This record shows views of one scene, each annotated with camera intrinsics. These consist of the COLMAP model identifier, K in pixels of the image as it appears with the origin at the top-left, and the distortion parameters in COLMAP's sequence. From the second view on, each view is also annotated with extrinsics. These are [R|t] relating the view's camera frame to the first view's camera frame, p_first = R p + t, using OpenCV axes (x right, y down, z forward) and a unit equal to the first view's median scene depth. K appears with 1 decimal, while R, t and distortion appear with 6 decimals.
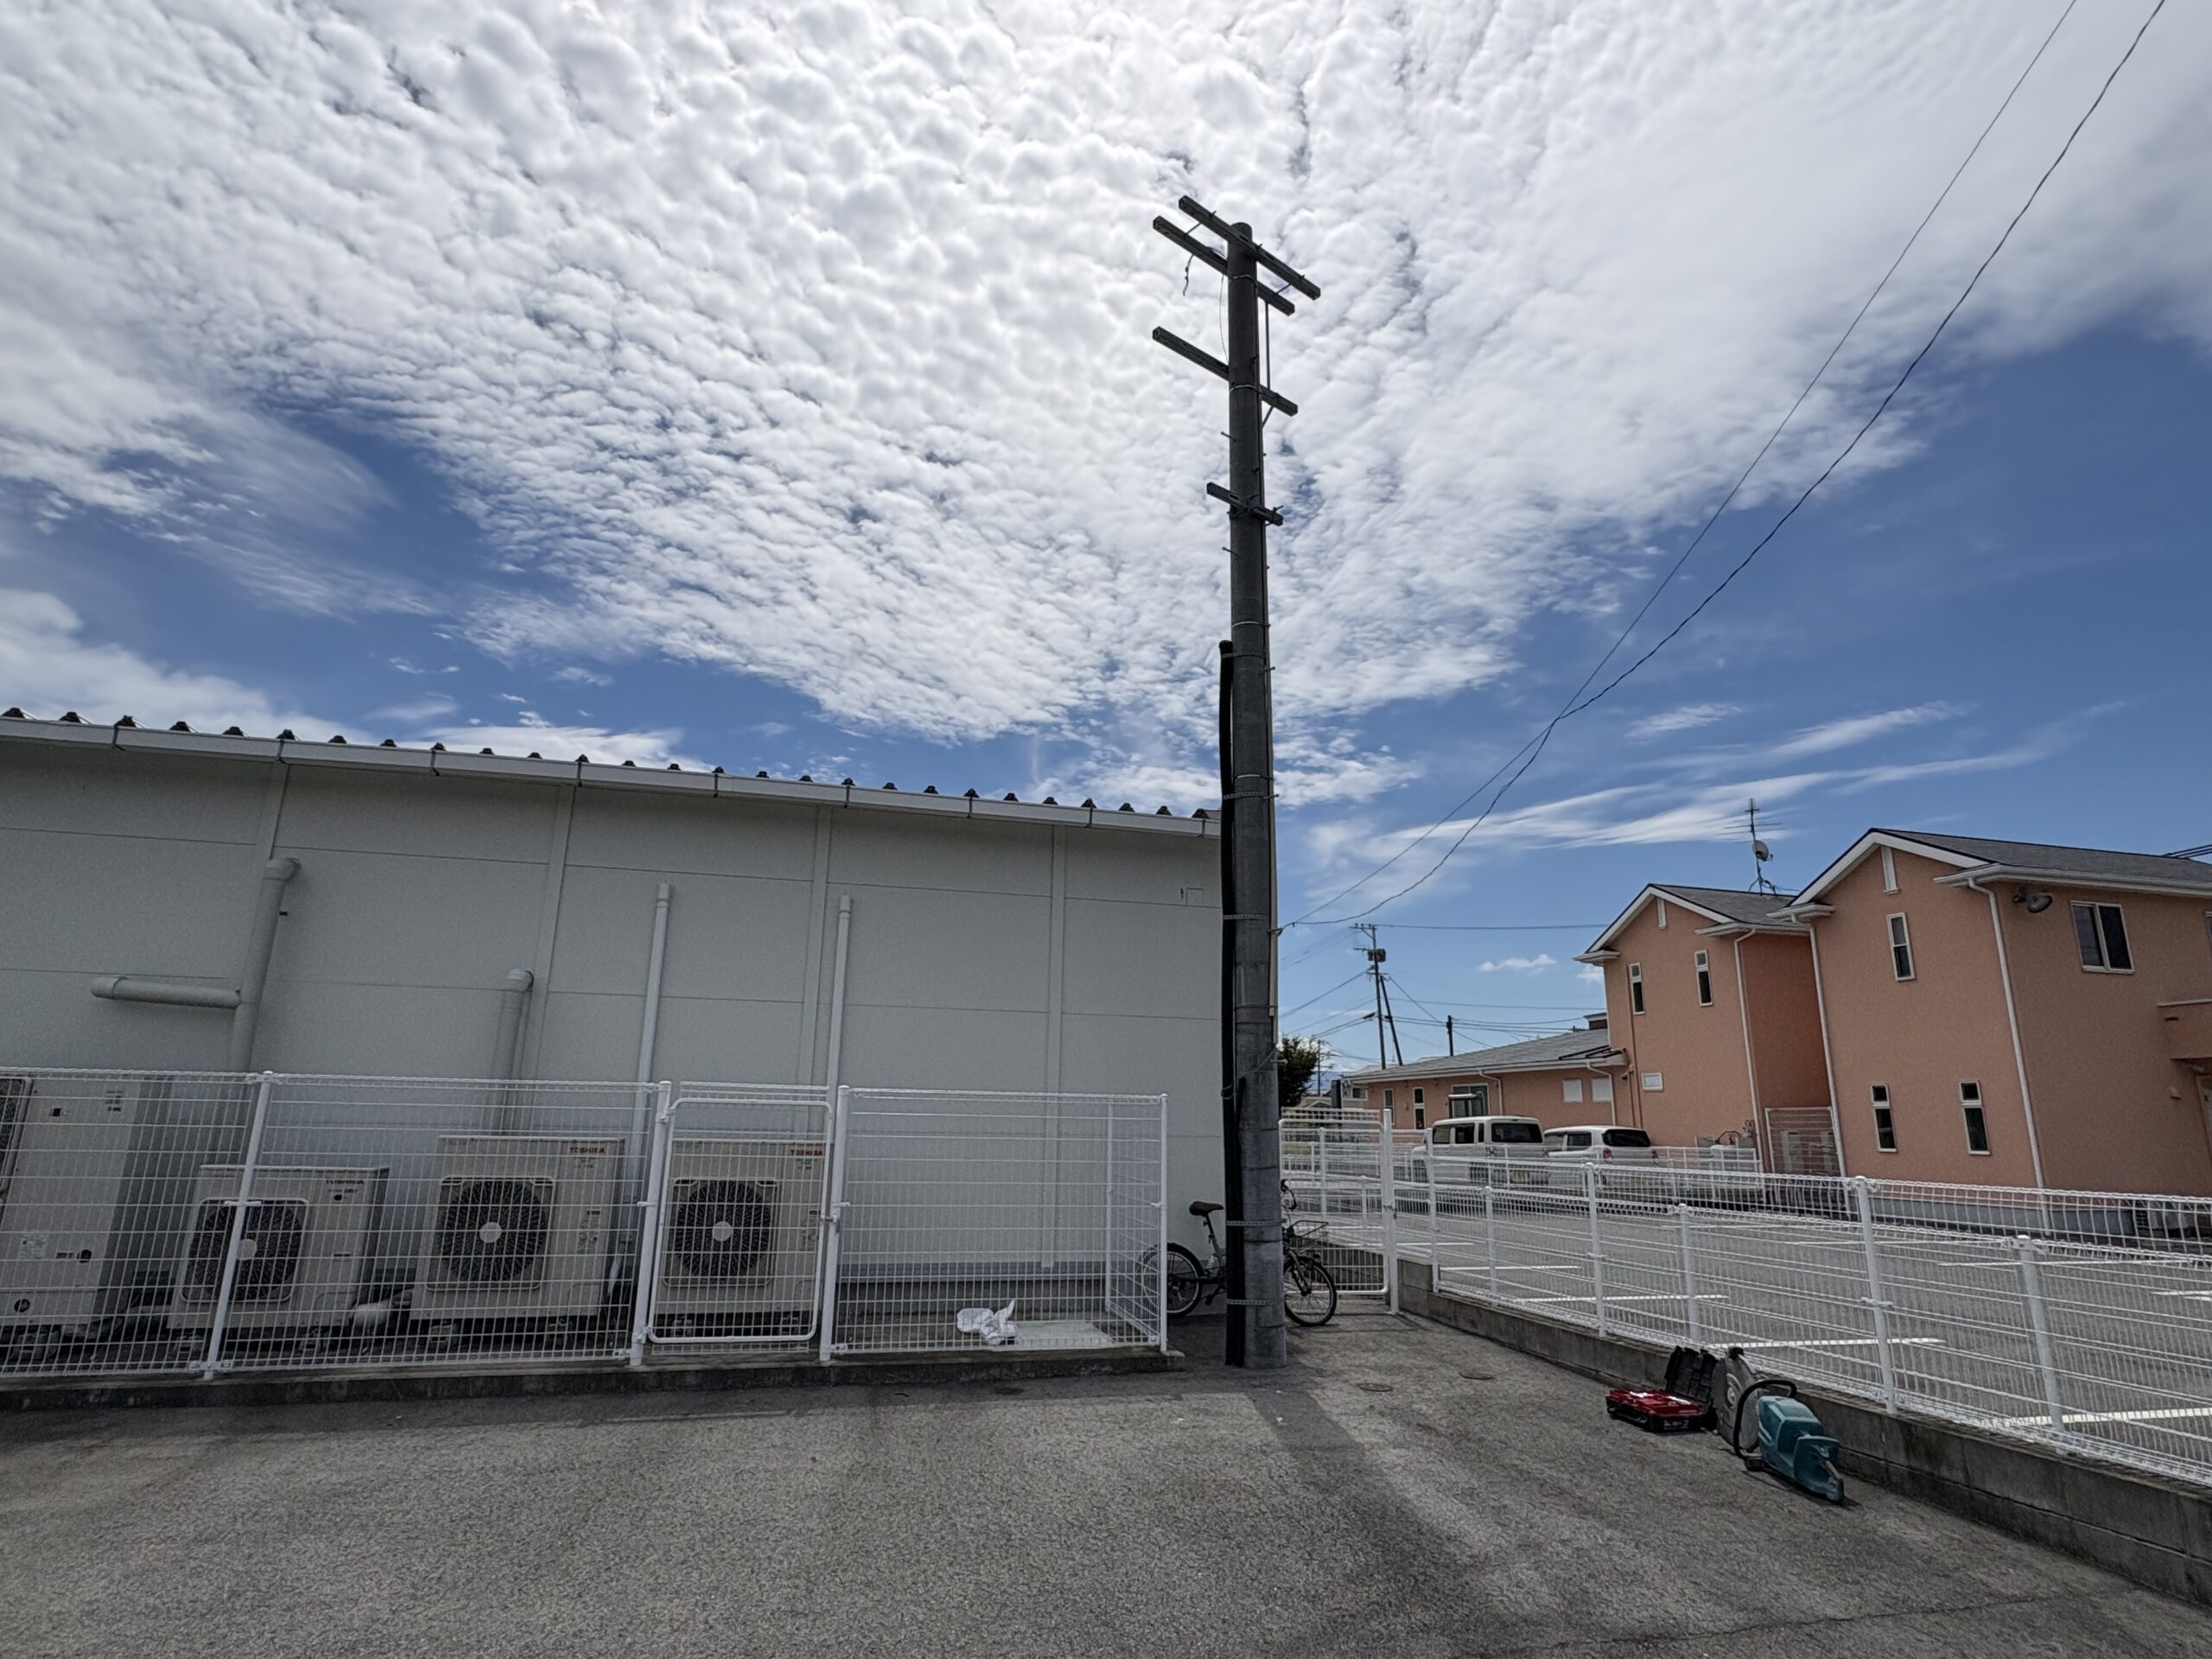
lens RADIAL K [[1176.1, 0, 1106.0], [0, 1176.1, 829.5], [0, 0, 1]] dist [0.022287, 0.001283]
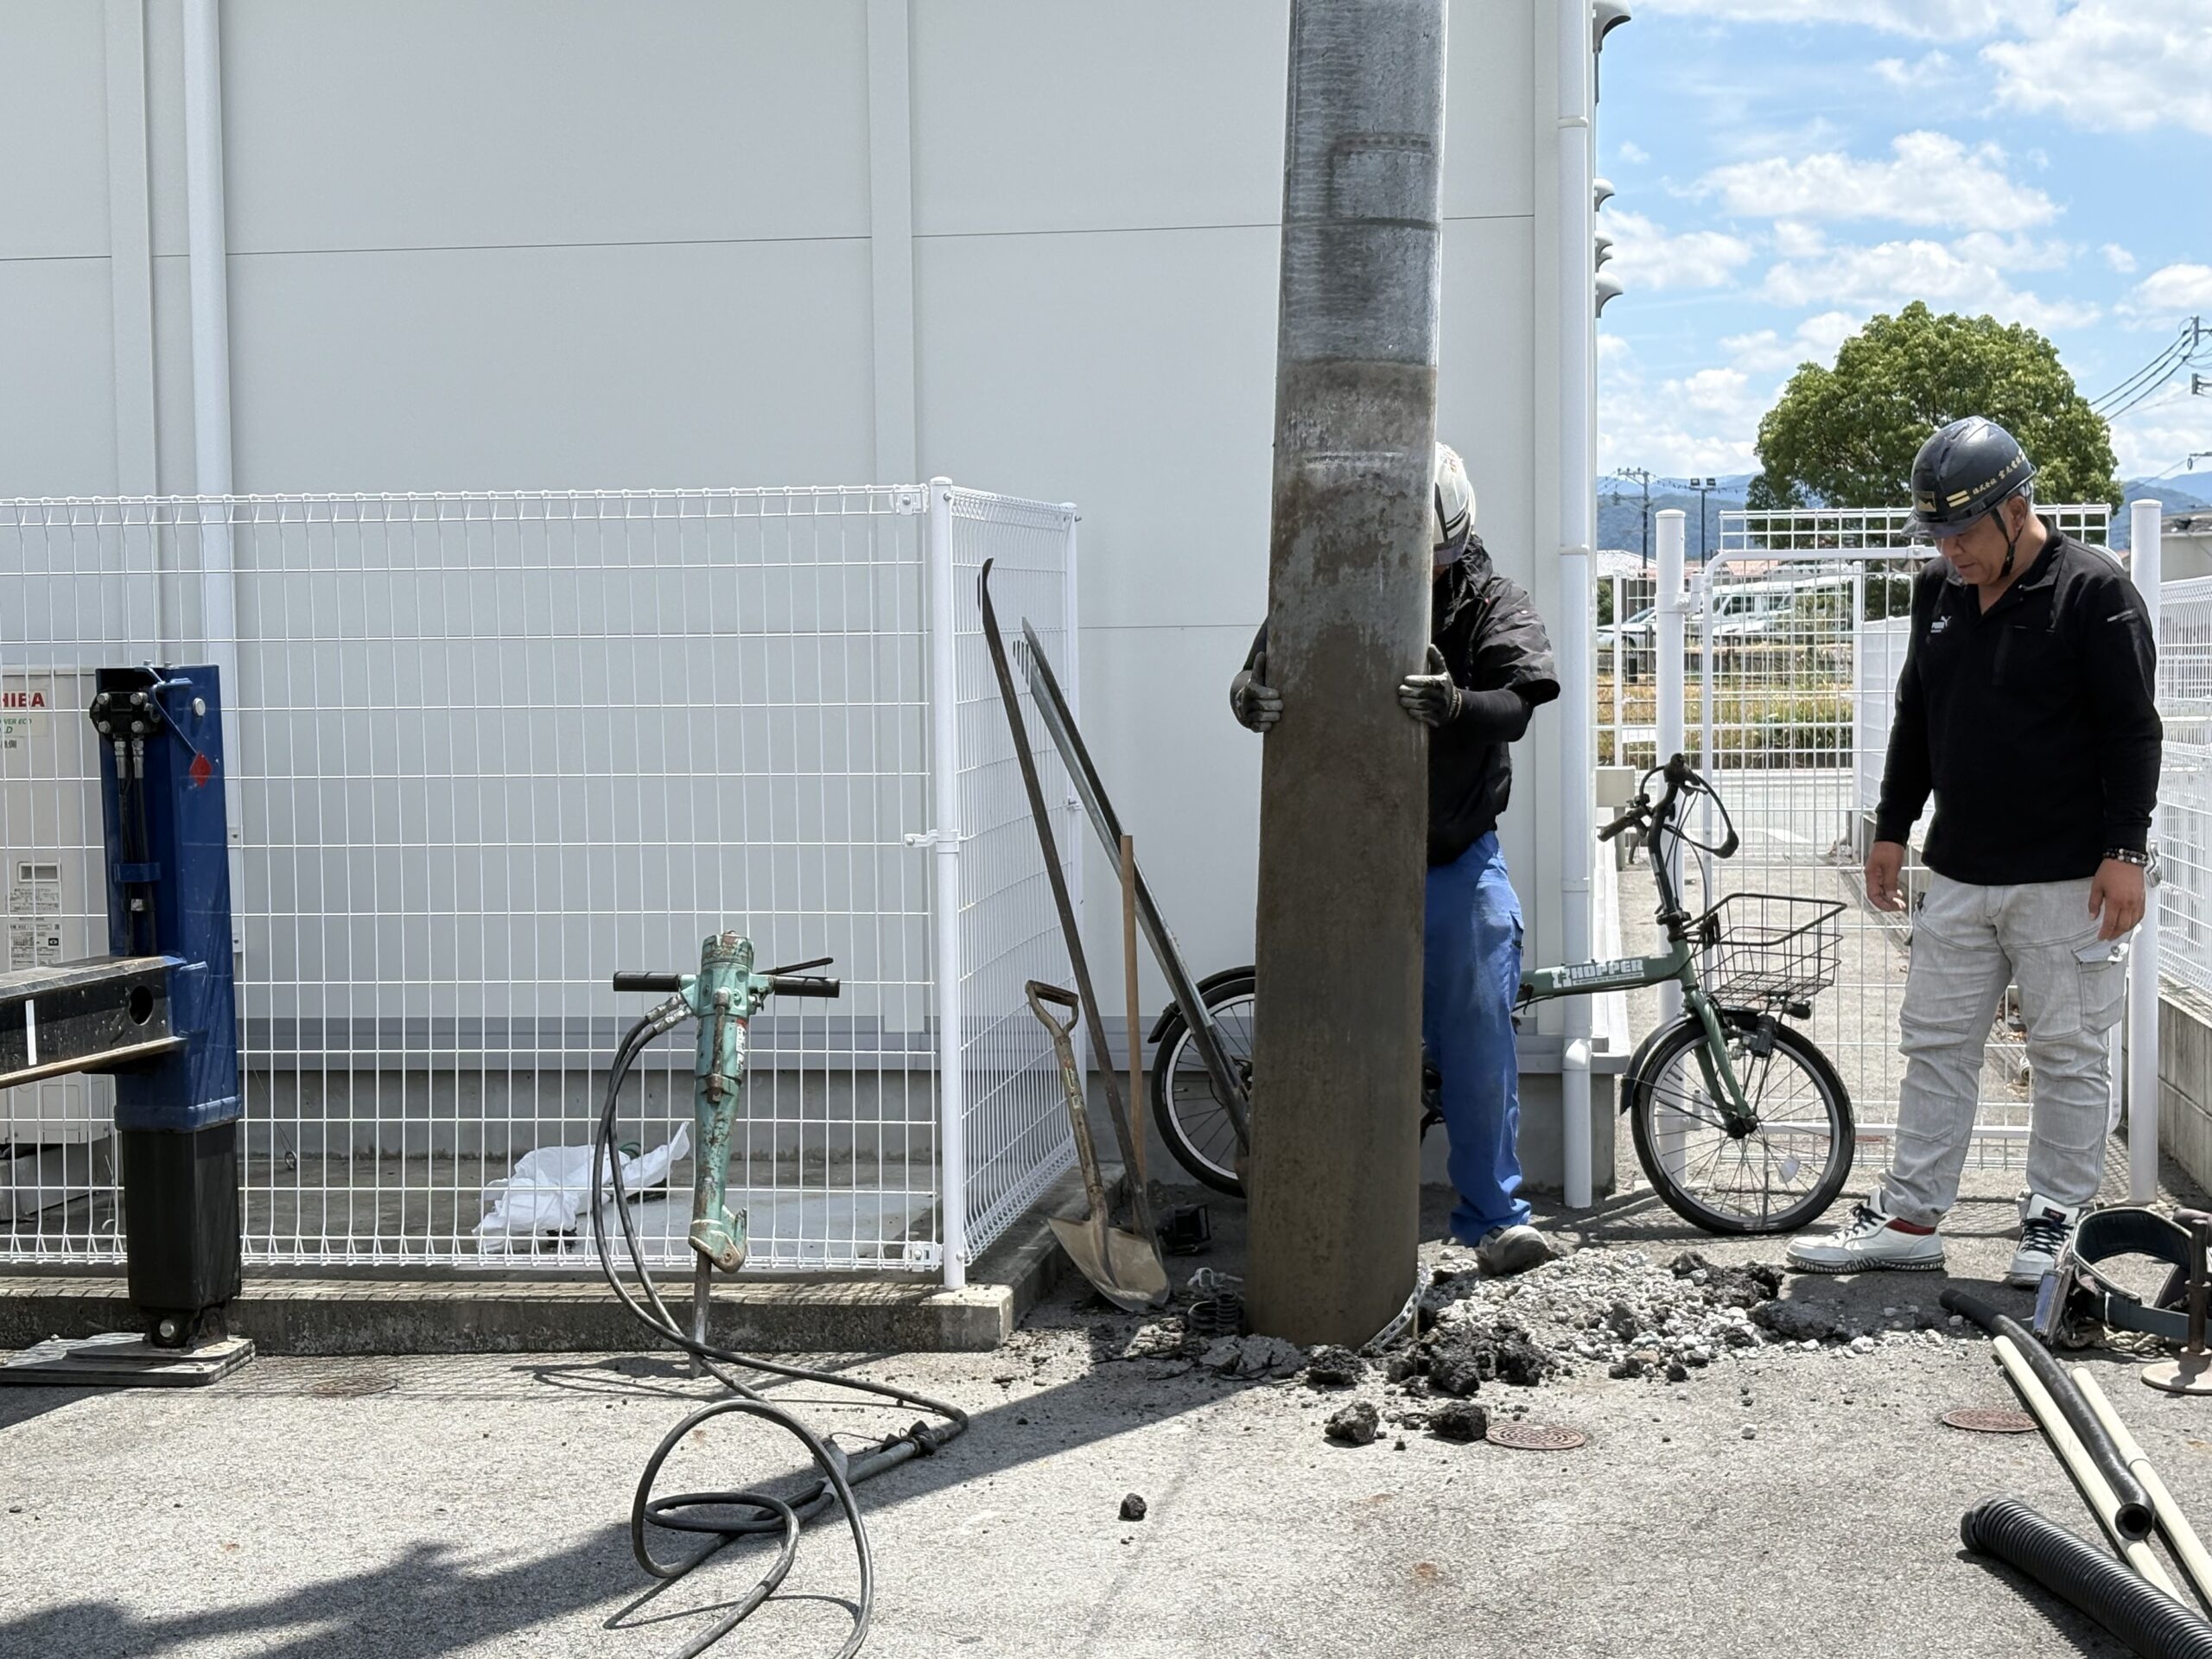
lens RADIAL K [[3627.6, 0, 1106.0], [0, 3627.6, 829.5], [0, 0, 1]] dist [0.127409, -0.054425]
pose [[0.919149, -0.005522, -0.393870, 0.478254], [0.123877, 0.953222, 0.275721, 0.066382], [0.373924, -0.302220, 0.876838, 0.212780]]
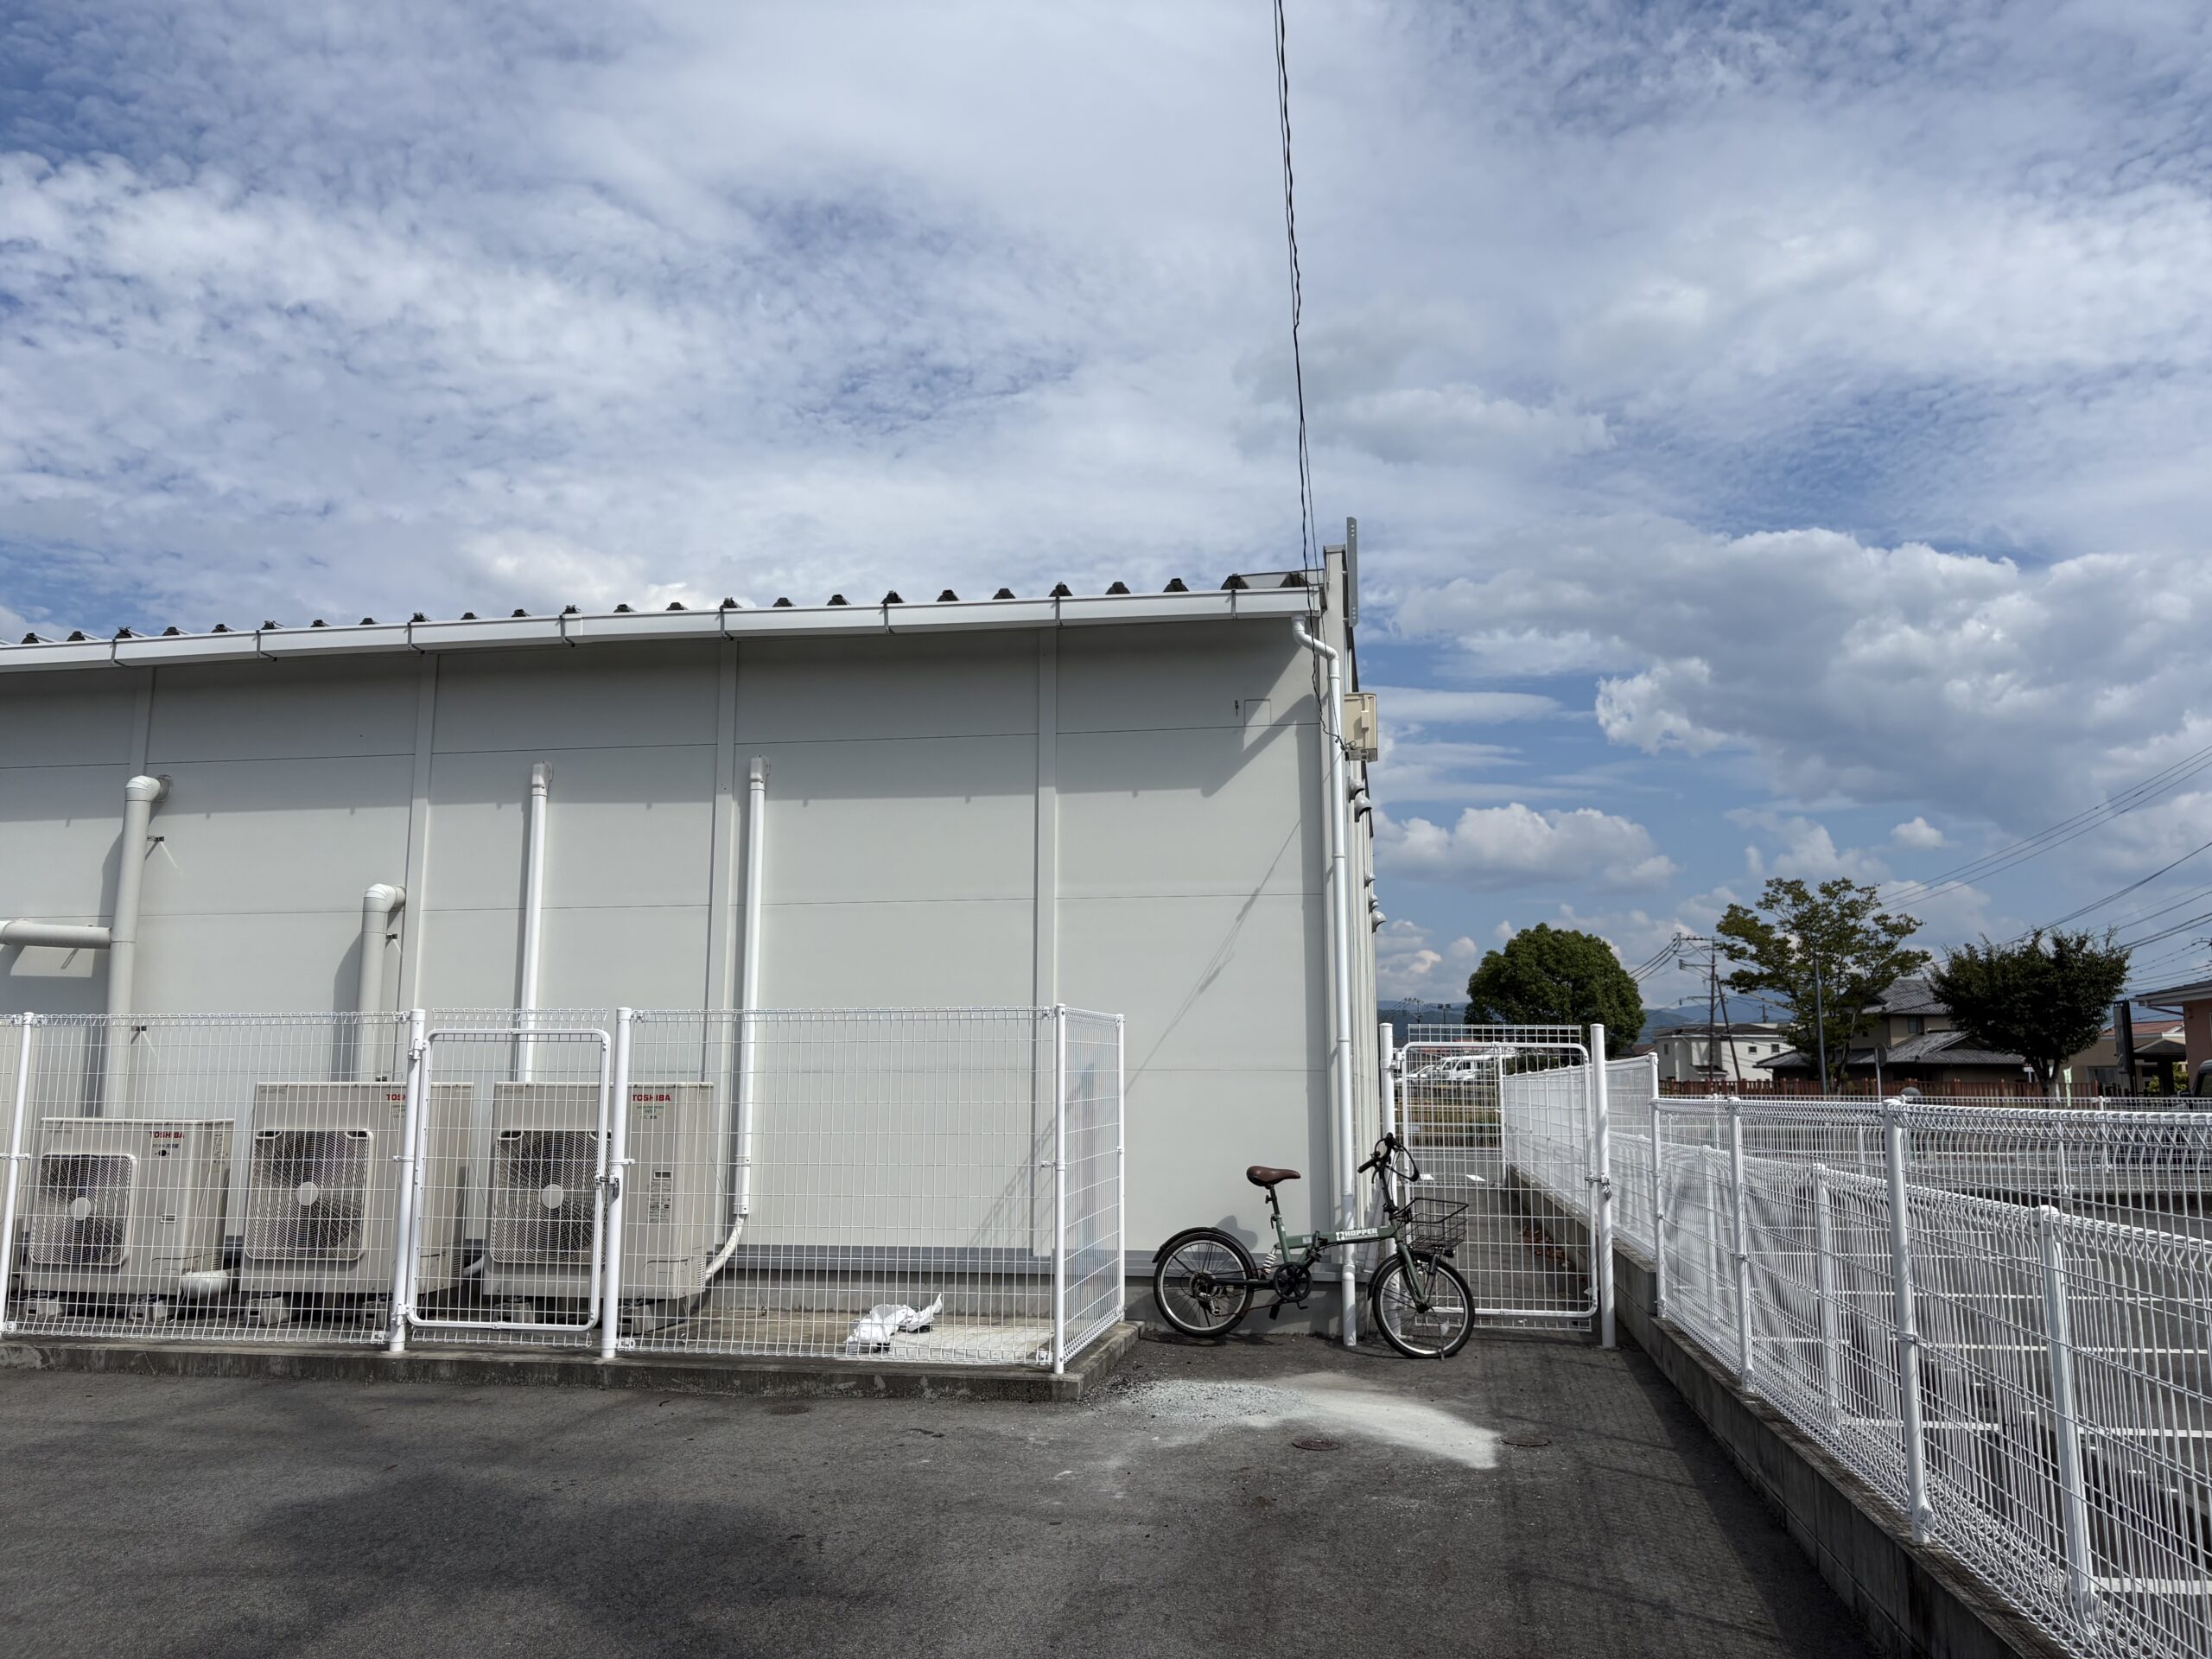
lens RADIAL K [[1732.7, 0, 1106.0], [0, 1732.7, 829.5], [0, 0, 1]] dist [0.069802, -0.003665]
pose [[0.908260, -0.070956, -0.412346, 0.534488], [0.115197, 0.989834, 0.083411, 0.044183], [0.402236, -0.123260, 0.907201, 0.122432]]
